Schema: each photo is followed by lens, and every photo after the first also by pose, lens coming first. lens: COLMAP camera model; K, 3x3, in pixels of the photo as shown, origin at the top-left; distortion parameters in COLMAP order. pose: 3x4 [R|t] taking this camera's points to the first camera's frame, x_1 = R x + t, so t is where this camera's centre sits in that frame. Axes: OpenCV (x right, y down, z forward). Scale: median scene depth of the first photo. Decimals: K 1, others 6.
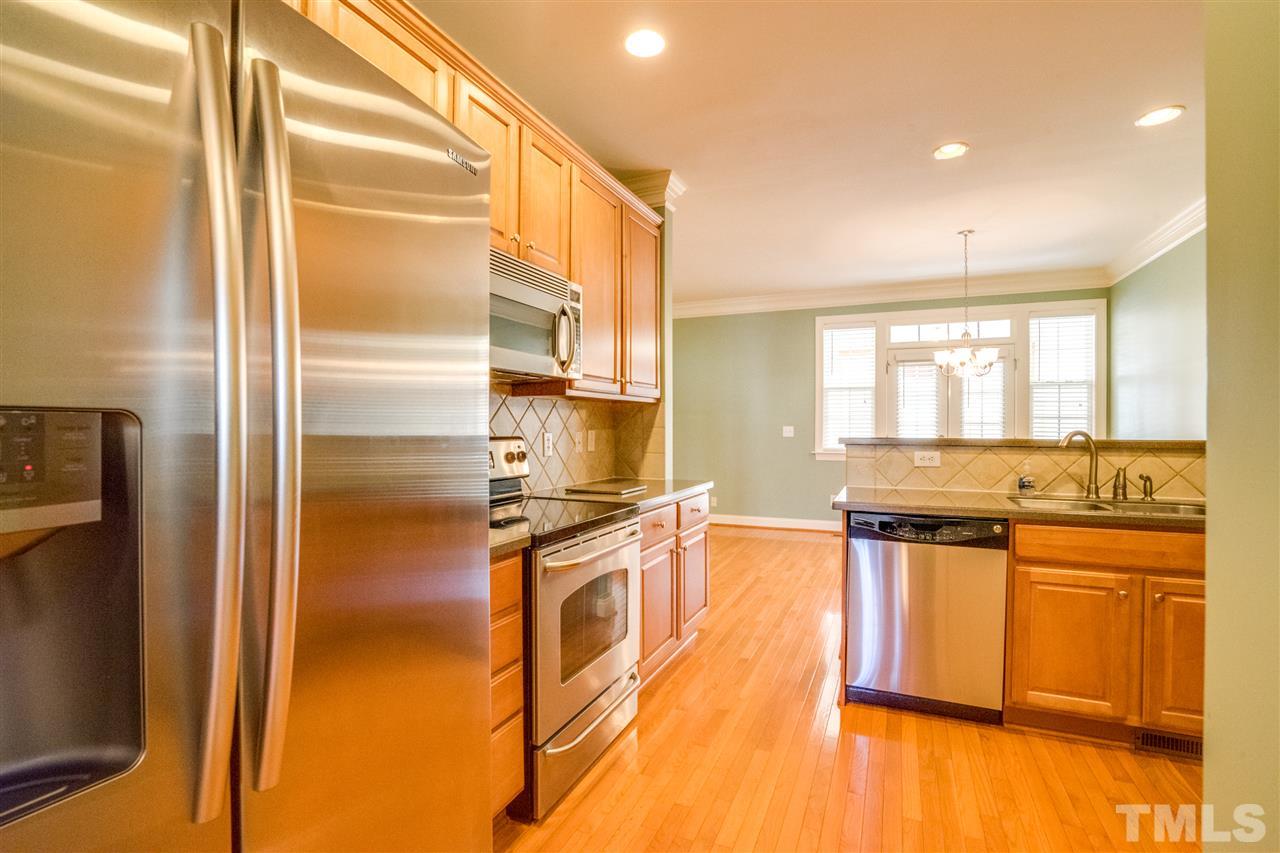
lens RADIAL K [[587.9, 0, 635.6], [0, 587.9, 428.4], [0, 0, 1]] dist [-0.057559, 0.020795]
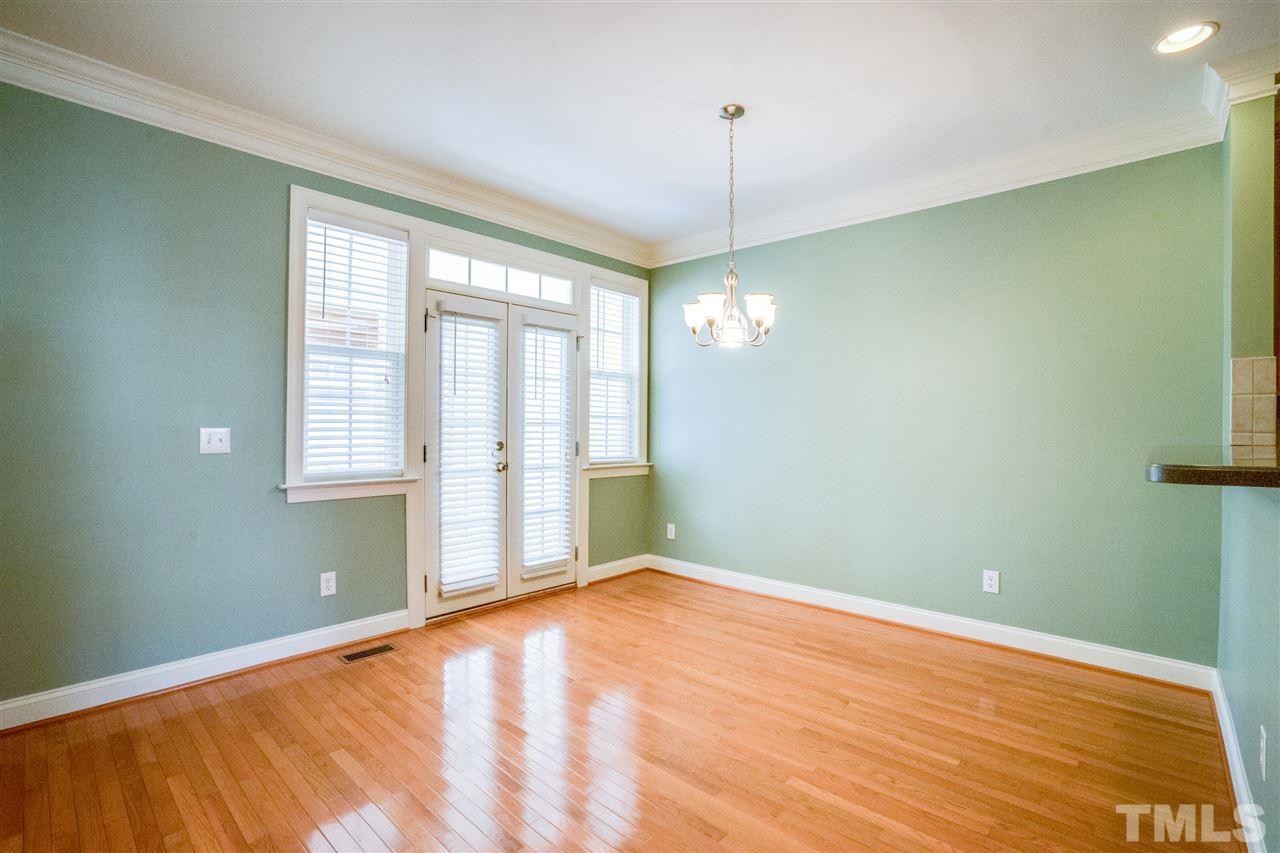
lens RADIAL K [[587.9, 0, 635.6], [0, 587.9, 428.4], [0, 0, 1]] dist [-0.057559, 0.020795]
pose [[0.320787, -0.003919, 0.947143, -0.040497], [0.001517, 0.999992, 0.003623, -0.006432], [-0.947150, 0.000274, 0.320790, 0.942069]]
